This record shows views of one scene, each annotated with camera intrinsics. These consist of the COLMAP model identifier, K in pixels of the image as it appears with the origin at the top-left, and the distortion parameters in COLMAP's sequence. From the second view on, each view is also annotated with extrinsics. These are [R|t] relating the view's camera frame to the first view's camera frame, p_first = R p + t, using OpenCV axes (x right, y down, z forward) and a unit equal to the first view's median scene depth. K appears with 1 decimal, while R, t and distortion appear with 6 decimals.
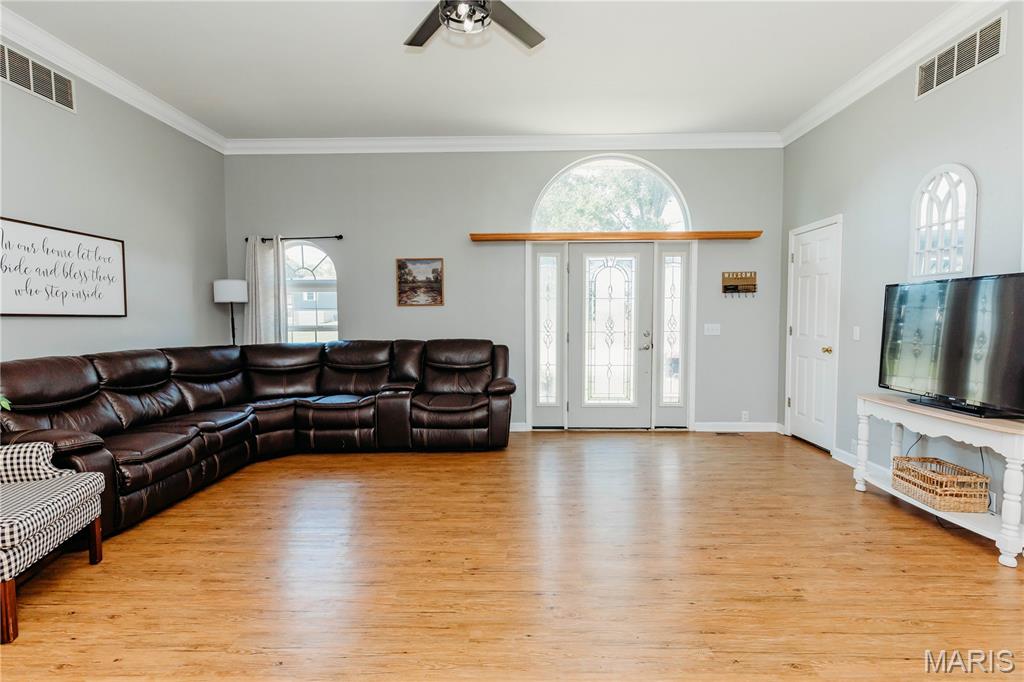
lens RADIAL K [[501.0, 0, 516.9], [0, 501.0, 342.3], [0, 0, 1]] dist [0.000632, 0.000382]
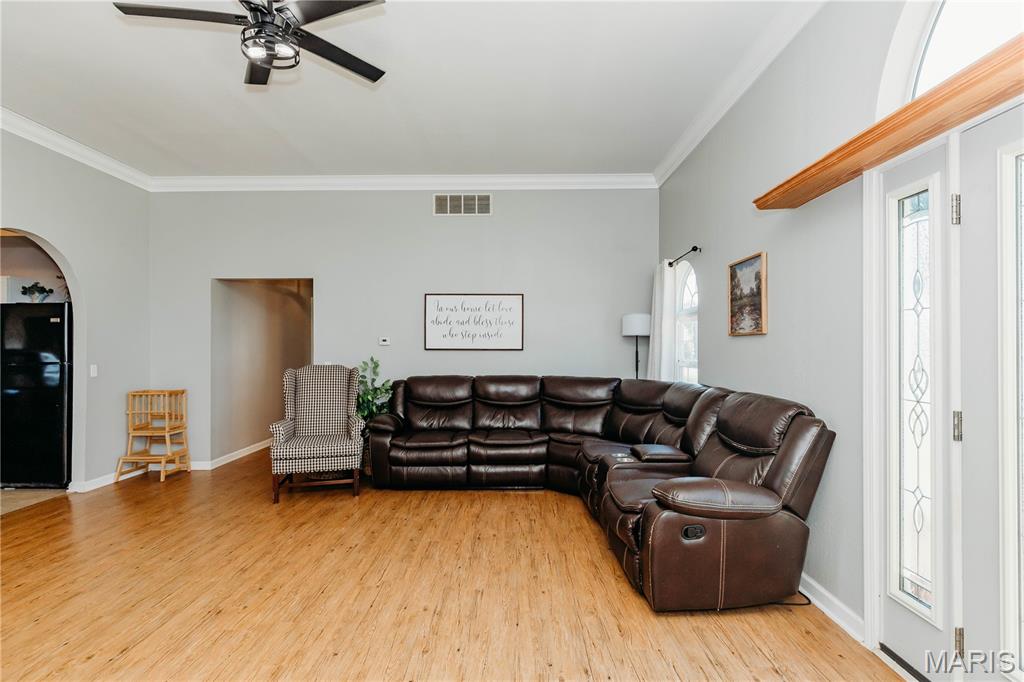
lens RADIAL K [[508.4, 0, 513.4], [0, 508.4, 344.6], [0, 0, 1]] dist [0.002747, -0.000160]
pose [[0.006166, 0.000946, -0.999981, 0.444747], [-0.047872, 0.998853, 0.000650, -0.050669], [0.998834, 0.047867, 0.006204, 0.743645]]
